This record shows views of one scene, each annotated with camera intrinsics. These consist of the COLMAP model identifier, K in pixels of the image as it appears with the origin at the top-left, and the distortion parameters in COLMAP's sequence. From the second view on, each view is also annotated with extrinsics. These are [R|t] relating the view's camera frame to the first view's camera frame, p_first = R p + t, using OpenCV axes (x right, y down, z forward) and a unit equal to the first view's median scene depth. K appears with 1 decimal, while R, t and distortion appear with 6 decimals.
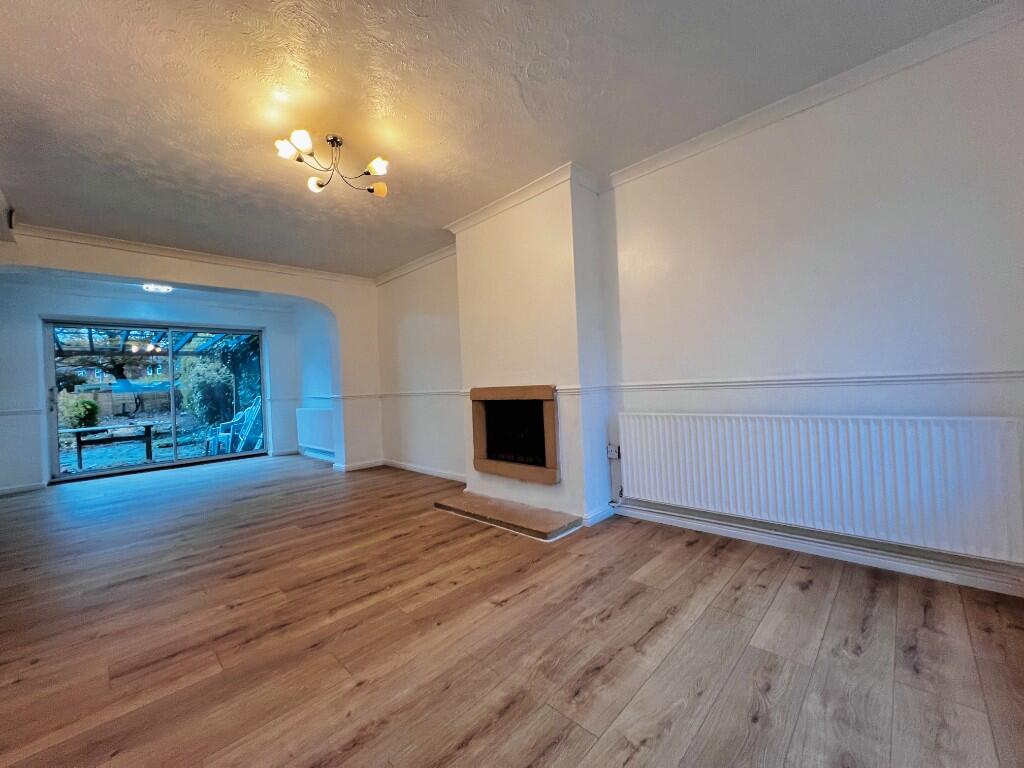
lens RADIAL K [[408.9, 0, 509.6], [0, 408.9, 380.9], [0, 0, 1]] dist [0.000473, -0.000131]
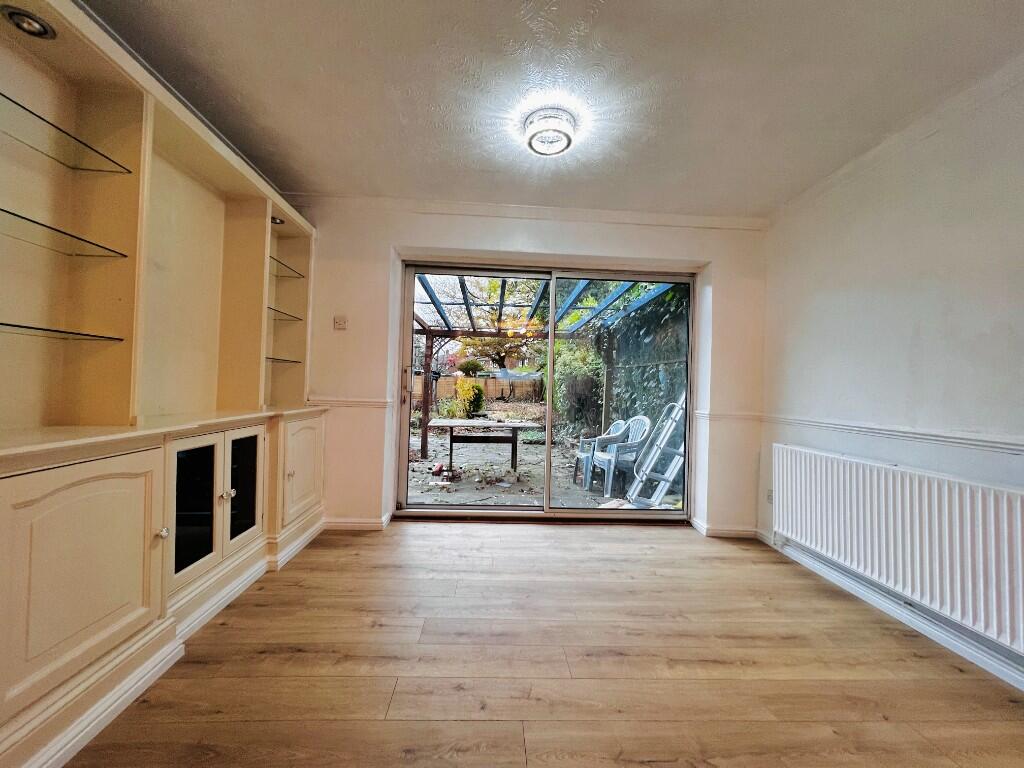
lens RADIAL K [[408.9, 0, 509.6], [0, 408.9, 380.9], [0, 0, 1]] dist [0.000473, -0.000131]
pose [[0.732359, 0.062563, -0.678038, -0.986920], [-0.062947, 0.997727, 0.024072, 0.020916], [0.678003, 0.025051, 0.734632, 1.118015]]
